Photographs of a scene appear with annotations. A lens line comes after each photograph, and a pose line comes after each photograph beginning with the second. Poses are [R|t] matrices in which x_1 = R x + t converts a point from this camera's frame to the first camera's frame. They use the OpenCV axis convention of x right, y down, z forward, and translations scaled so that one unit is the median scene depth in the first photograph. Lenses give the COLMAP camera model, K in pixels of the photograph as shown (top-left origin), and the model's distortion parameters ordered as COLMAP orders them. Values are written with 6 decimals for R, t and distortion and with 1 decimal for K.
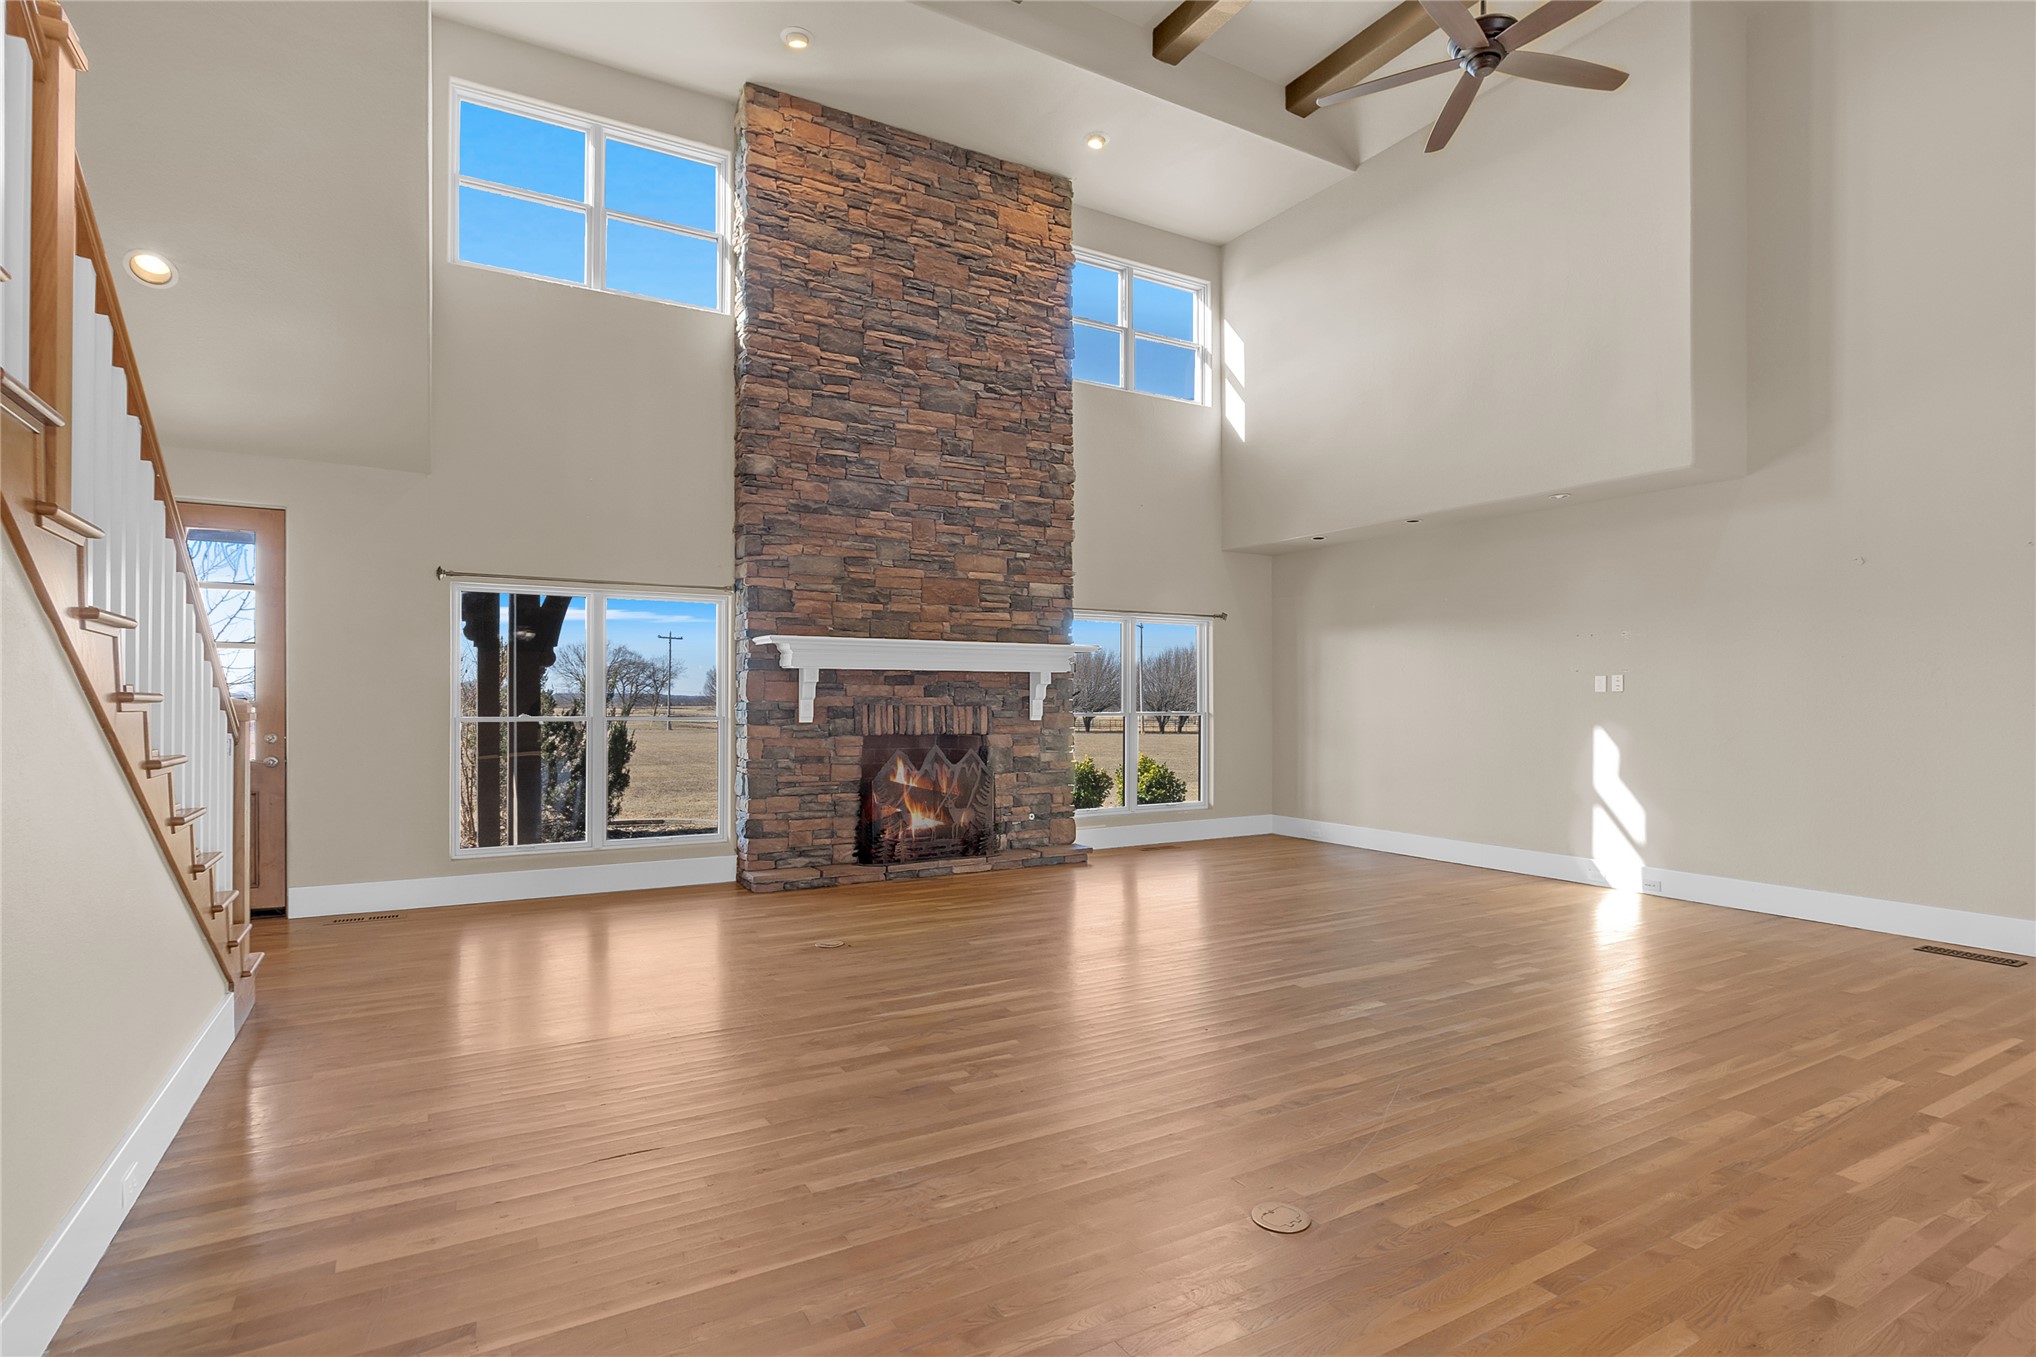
lens RADIAL K [[968.8, 0, 1041.6], [0, 968.8, 730.9], [0, 0, 1]] dist [-0.005012, 0.000323]
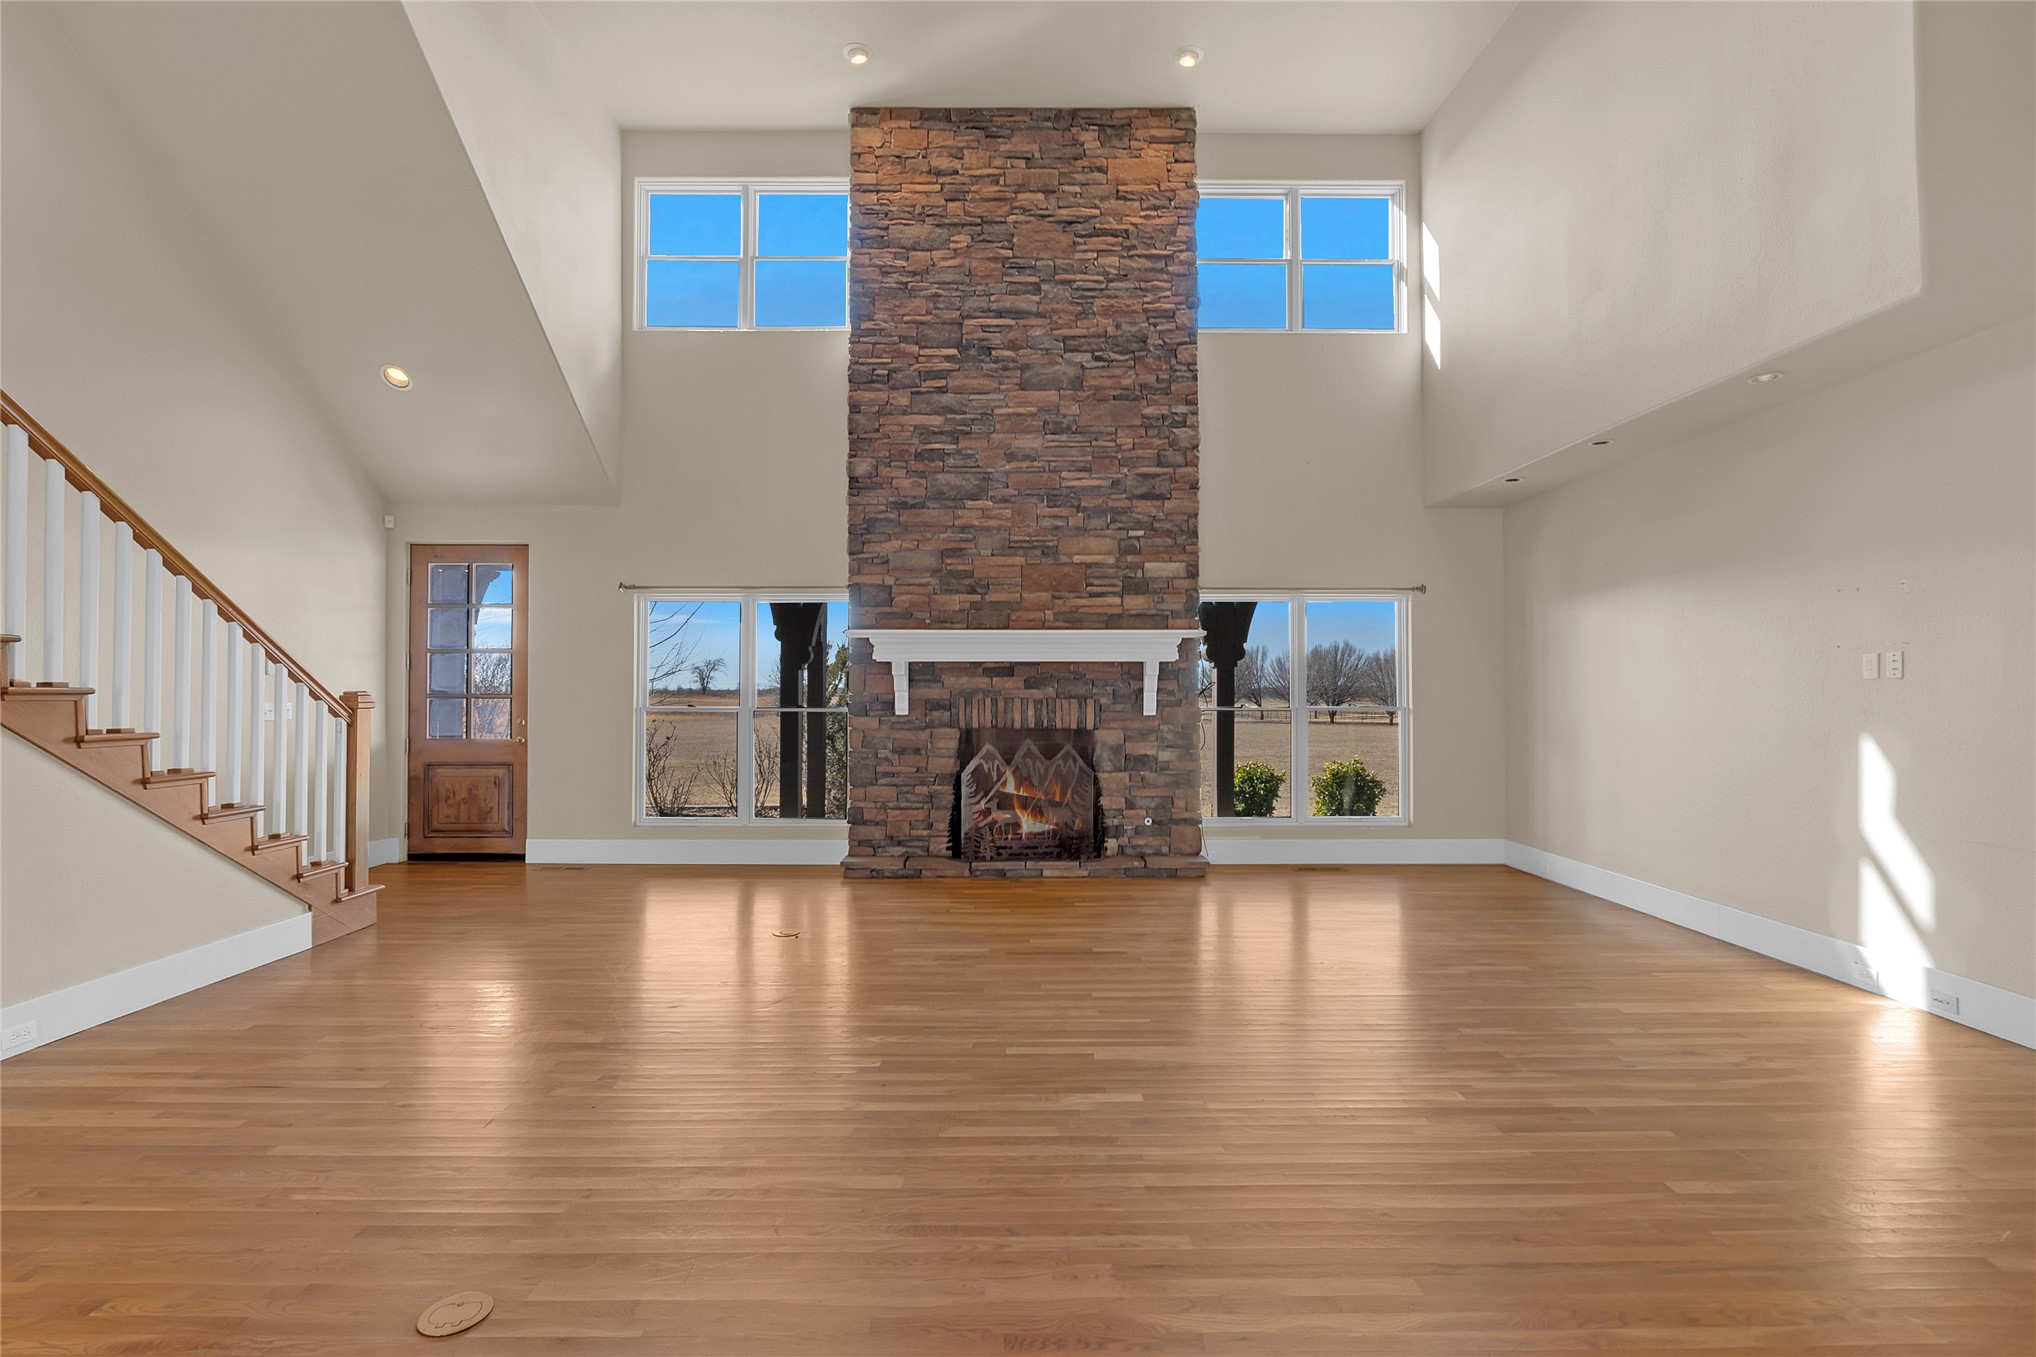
lens RADIAL K [[968.8, 0, 1058.4], [0, 968.8, 708.8], [0, 0, 1]] dist [-0.005012, 0.000323]
pose [[0.874191, 0.007539, -0.485523, 0.374801], [-0.015154, 0.999816, -0.011759, -0.004739], [0.485345, 0.017637, 0.874145, 0.179032]]
